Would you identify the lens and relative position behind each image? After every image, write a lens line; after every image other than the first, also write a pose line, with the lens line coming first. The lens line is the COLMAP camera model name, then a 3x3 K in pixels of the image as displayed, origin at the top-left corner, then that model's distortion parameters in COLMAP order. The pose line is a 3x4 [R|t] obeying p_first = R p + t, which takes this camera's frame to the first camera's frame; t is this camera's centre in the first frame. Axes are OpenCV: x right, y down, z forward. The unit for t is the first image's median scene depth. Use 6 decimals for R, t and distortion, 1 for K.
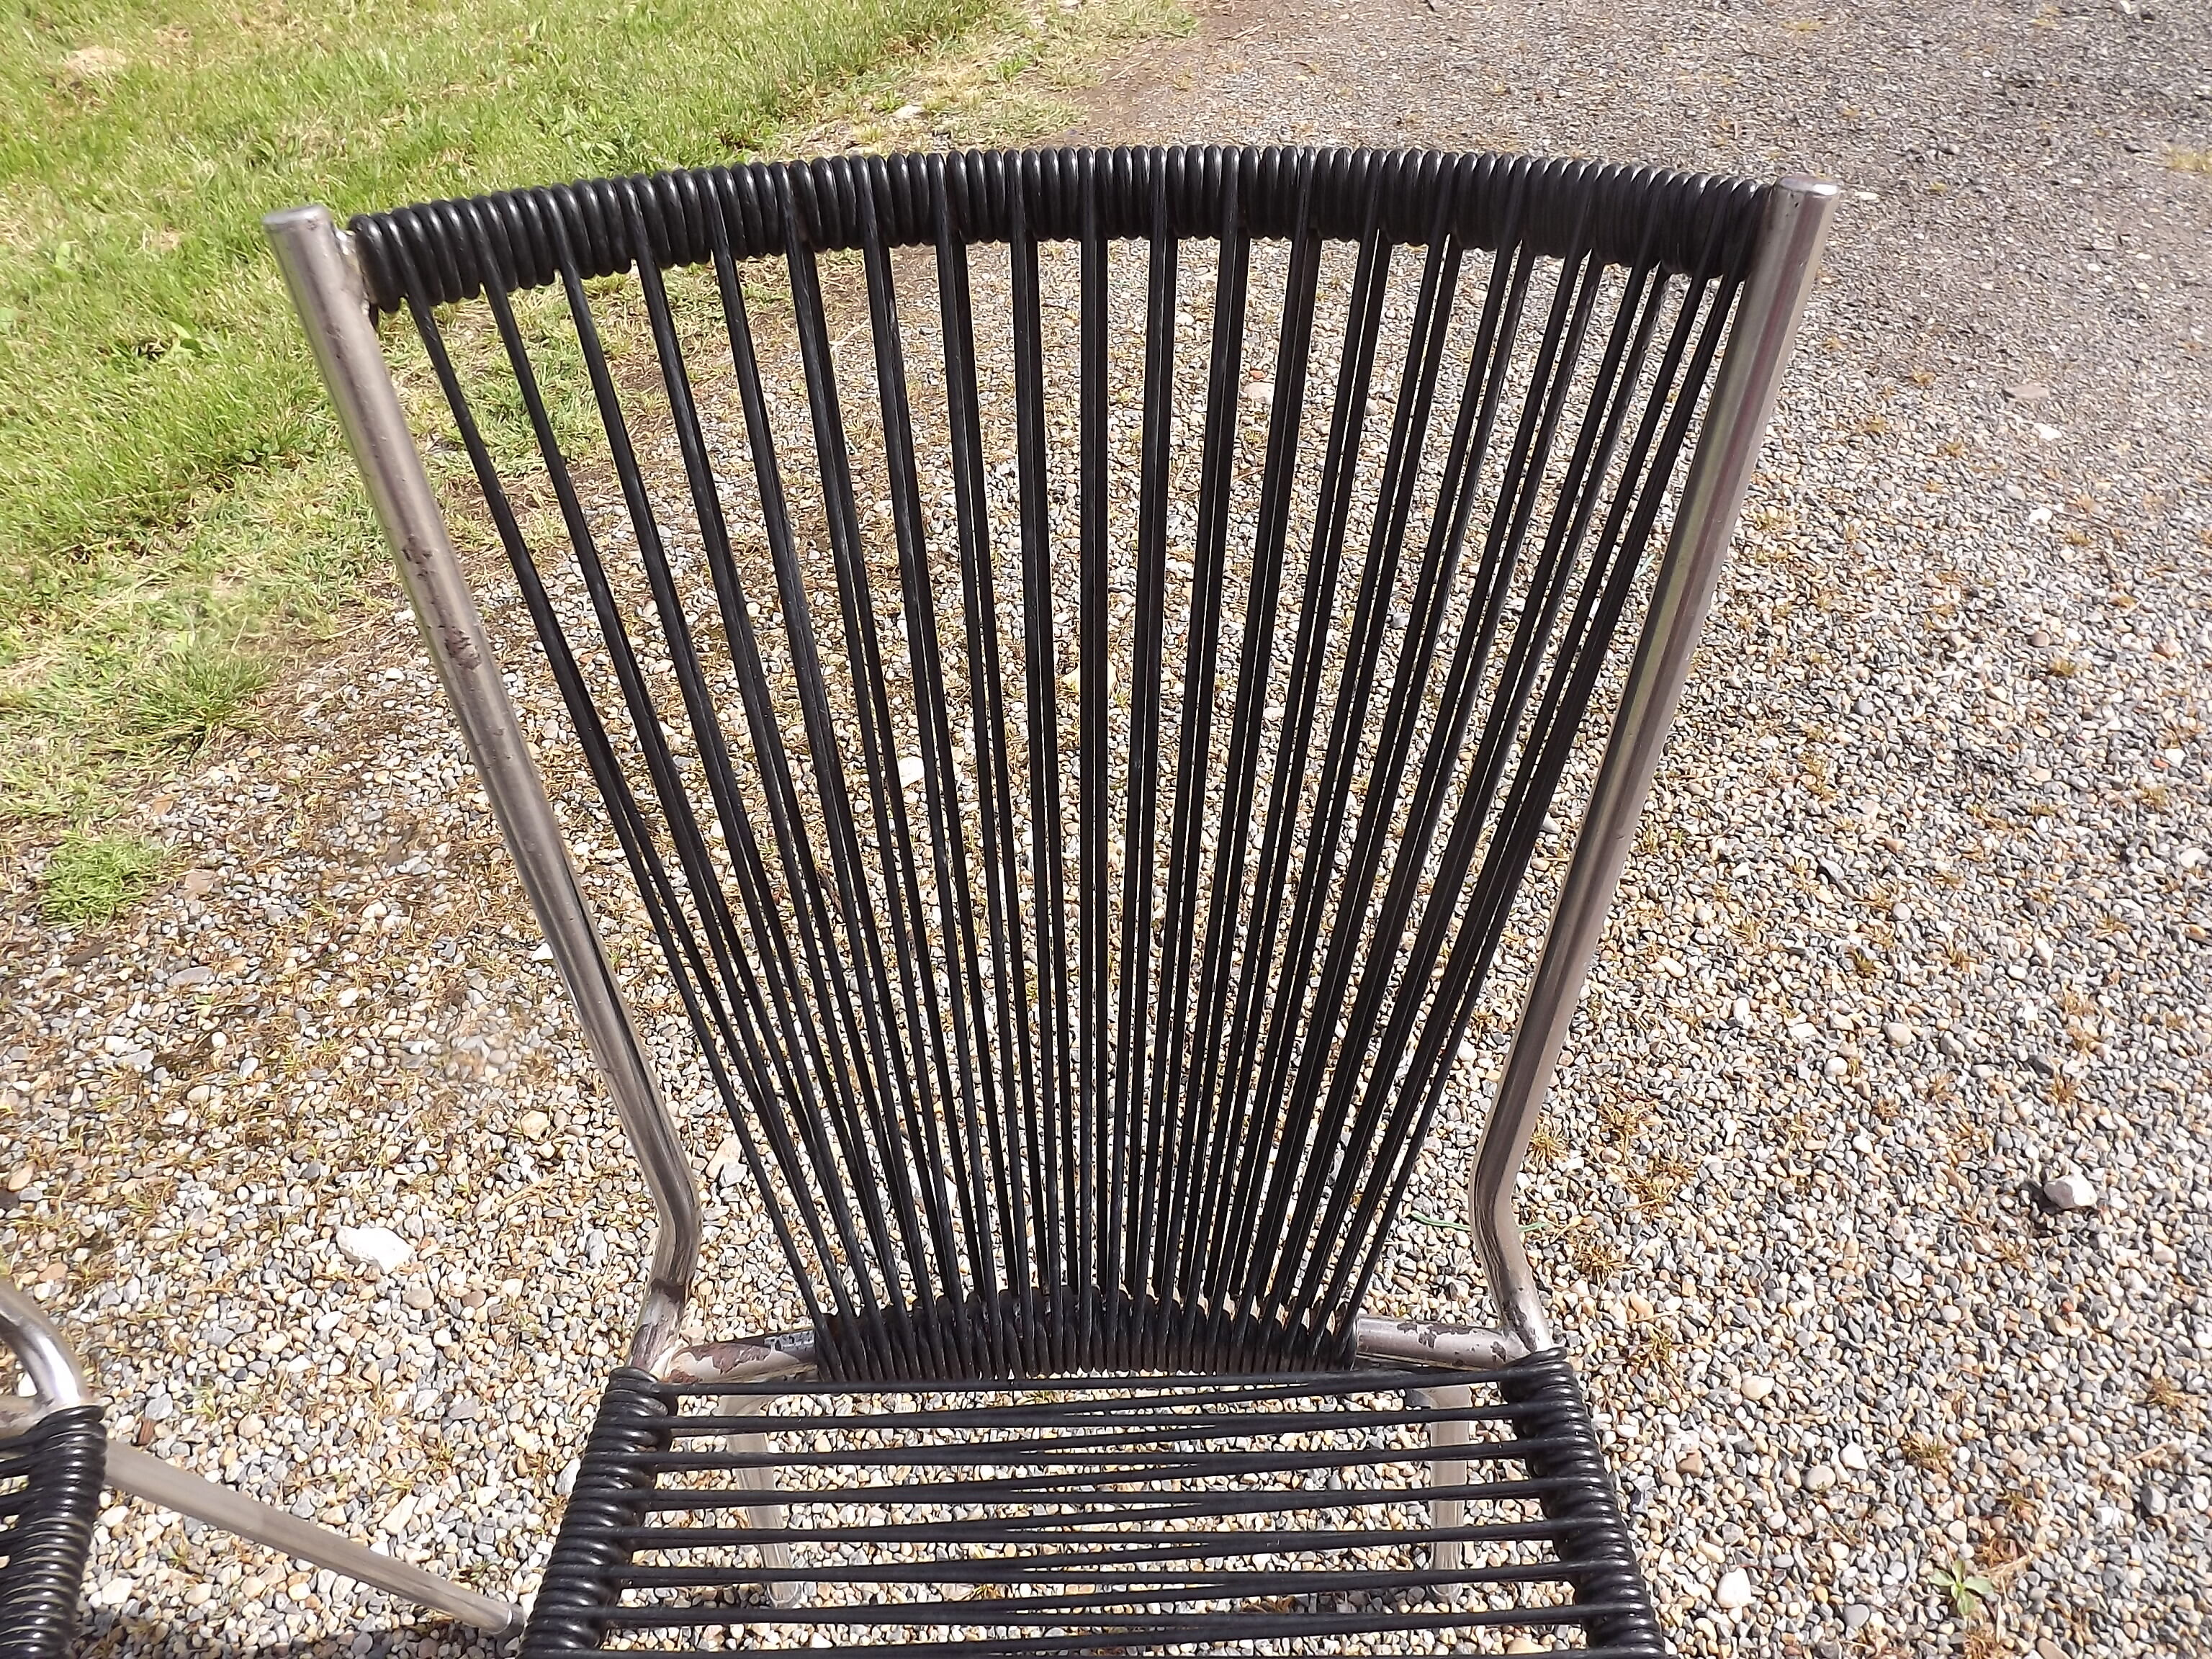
lens RADIAL K [[1627.4, 0, 1194.2], [0, 1627.4, 816.6], [0, 0, 1]] dist [-0.042623, 0.017135]
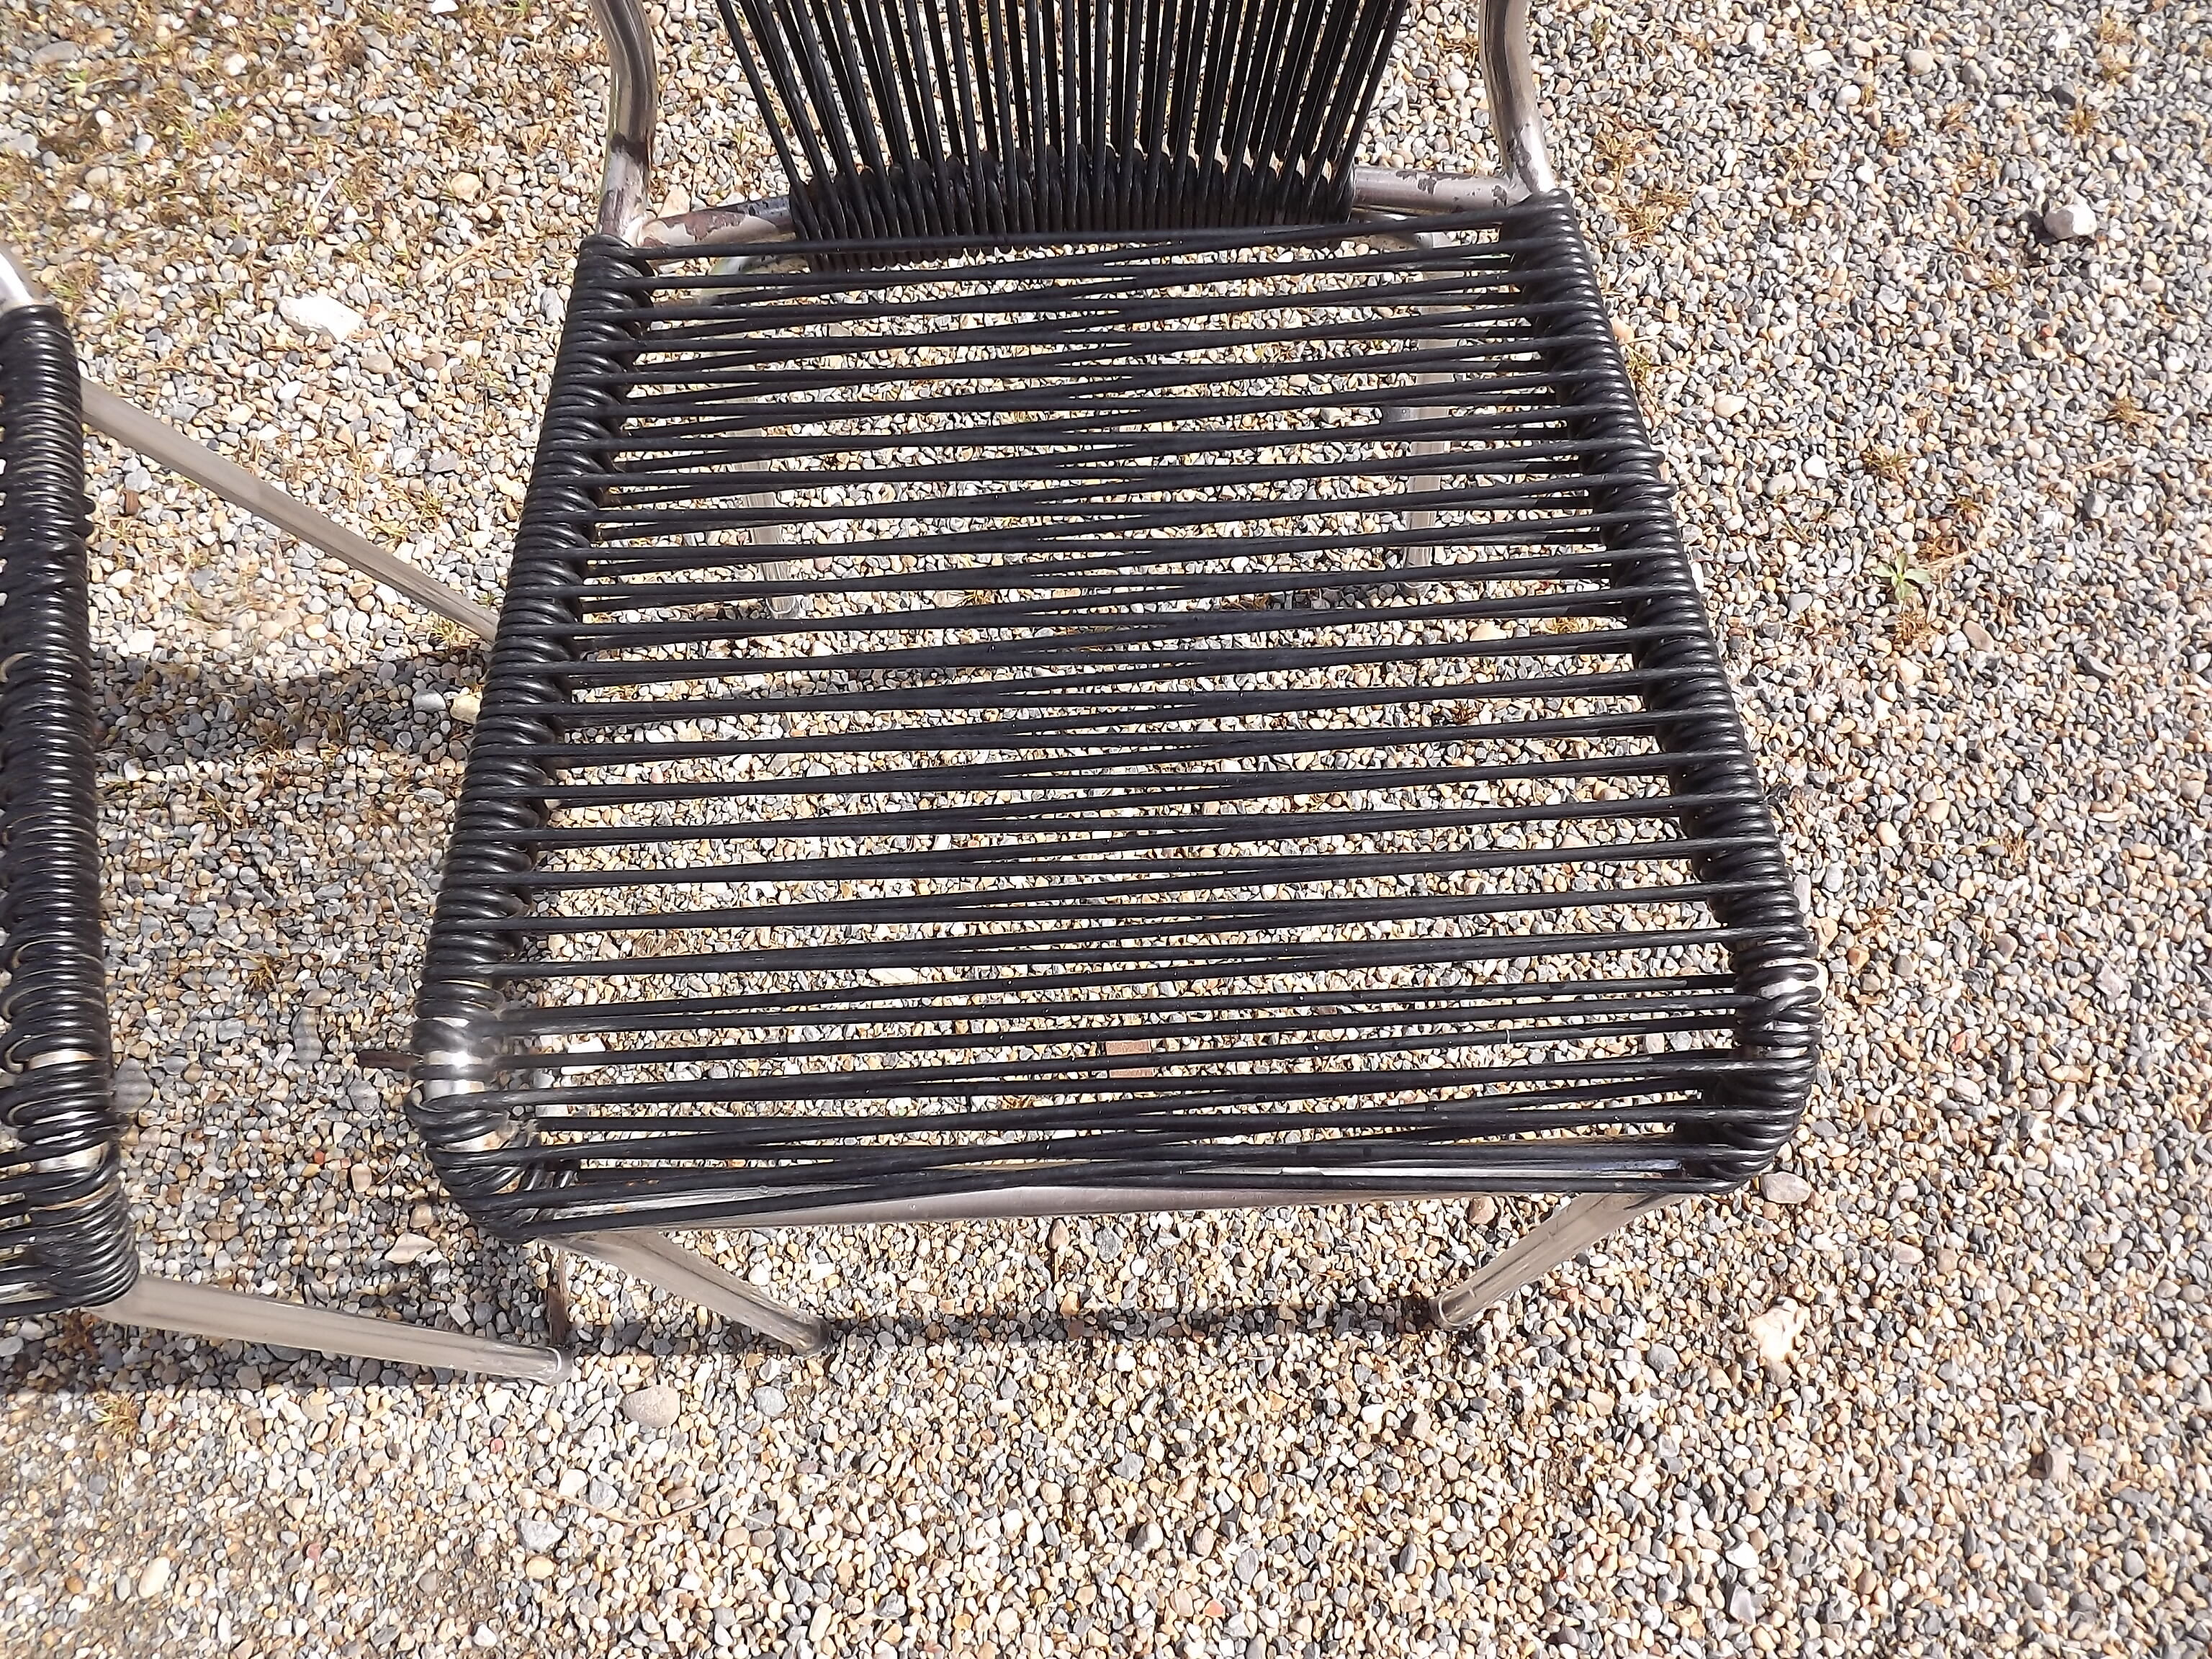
lens RADIAL K [[1627.4, 0, 1194.2], [0, 1627.4, 816.6], [0, 0, 1]] dist [-0.042623, 0.017135]
pose [[0.999627, -0.014692, 0.023014, -0.013011], [0.003530, 0.905359, 0.424632, 0.147811], [-0.027075, -0.424393, 0.905073, -0.017227]]
